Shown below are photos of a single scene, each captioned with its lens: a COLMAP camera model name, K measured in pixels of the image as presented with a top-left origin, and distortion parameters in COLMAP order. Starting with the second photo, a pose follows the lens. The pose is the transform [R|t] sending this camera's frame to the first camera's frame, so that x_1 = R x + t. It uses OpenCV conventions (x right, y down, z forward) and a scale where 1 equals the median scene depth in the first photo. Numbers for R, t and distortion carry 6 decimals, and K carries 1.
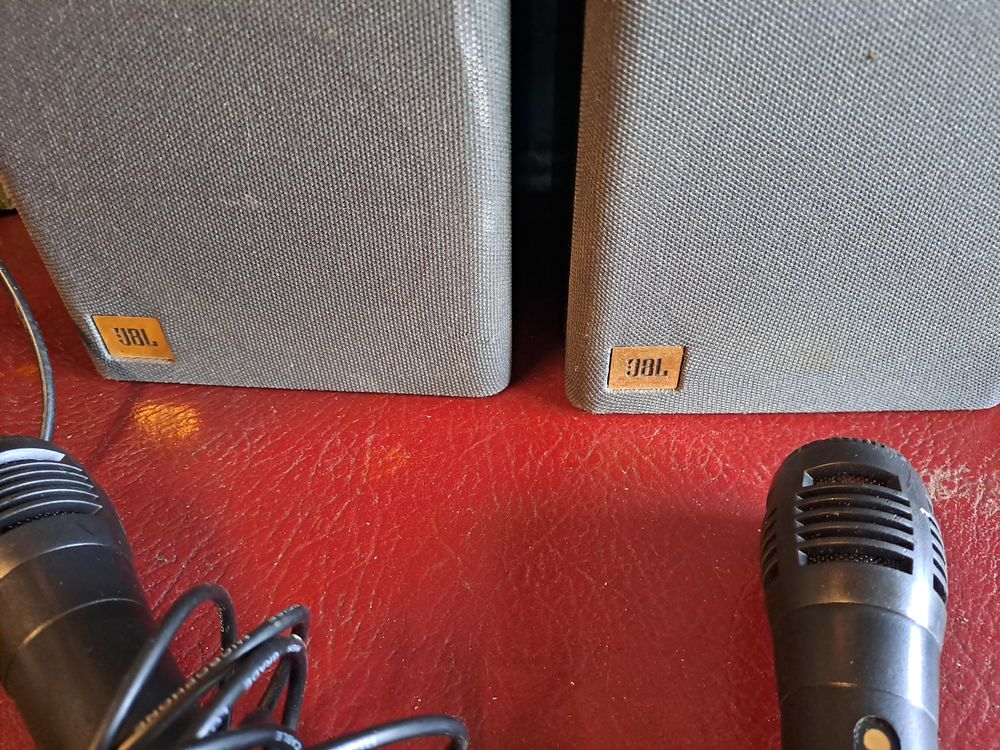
lens RADIAL K [[720.8, 0, 500.0], [0, 720.8, 375.0], [0, 0, 1]] dist [0.005256, 0.001252]
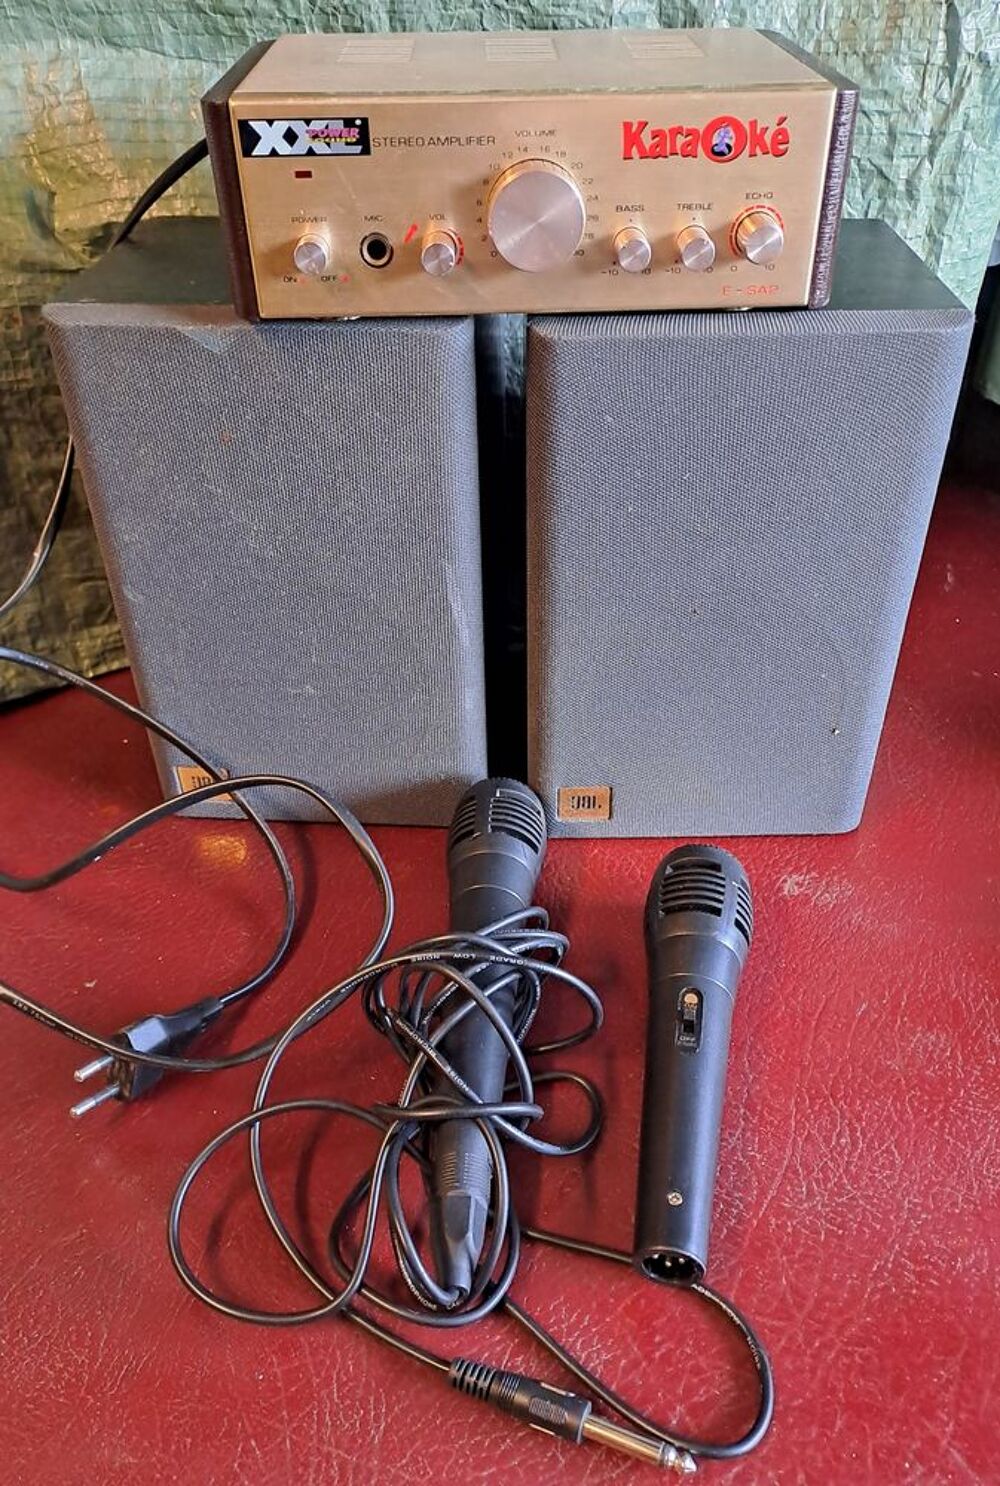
lens RADIAL K [[1015.5, 0, 508.9], [0, 1015.5, 742.1], [0, 0, 1]] dist [0.005991, 0.004172]
pose [[0.999949, -0.005190, 0.008674, 0.043760], [0.006017, 0.995155, -0.098136, 0.067659], [-0.008123, 0.098183, 0.995135, -0.993898]]
